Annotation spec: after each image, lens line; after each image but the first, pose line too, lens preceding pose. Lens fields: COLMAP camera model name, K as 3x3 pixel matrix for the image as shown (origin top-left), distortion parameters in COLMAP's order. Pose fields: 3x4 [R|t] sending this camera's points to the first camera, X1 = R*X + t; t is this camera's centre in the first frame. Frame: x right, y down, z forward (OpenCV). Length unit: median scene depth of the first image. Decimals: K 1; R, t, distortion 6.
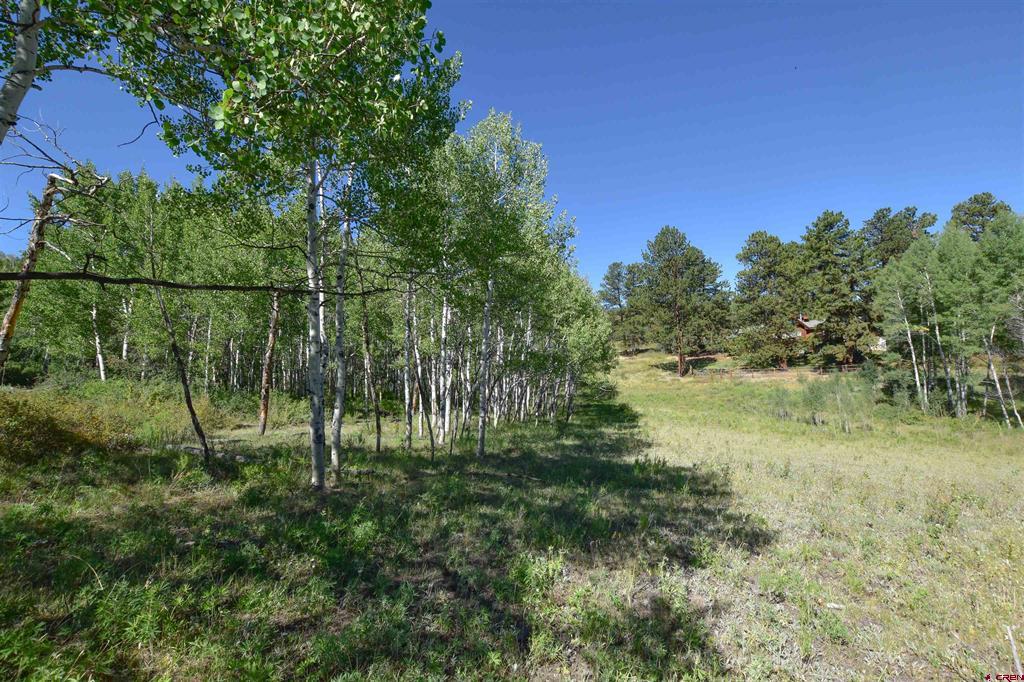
lens RADIAL K [[441.1, 0, 512.0], [0, 441.1, 341.0], [0, 0, 1]] dist [-0.043663, 0.006394]
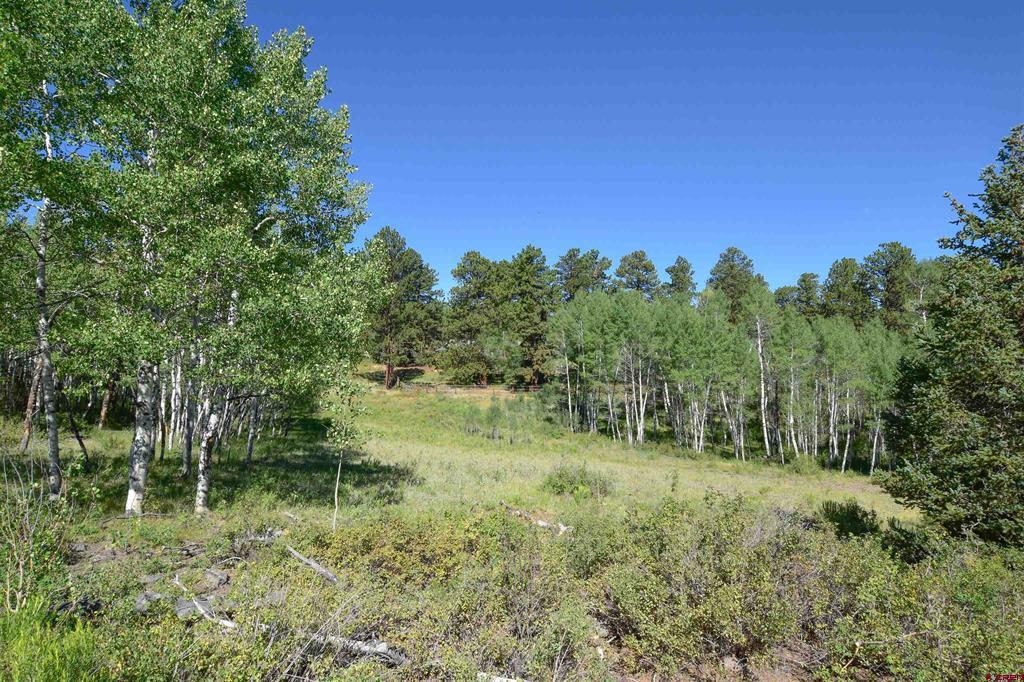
lens RADIAL K [[647.4, 0, 512.0], [0, 647.4, 341.0], [0, 0, 1]] dist [-0.002171, -0.000135]
pose [[0.844614, 0.068941, 0.530918, -0.157381], [-0.086769, 0.996191, 0.008679, -0.066782], [-0.528297, -0.053397, 0.847379, -0.368816]]
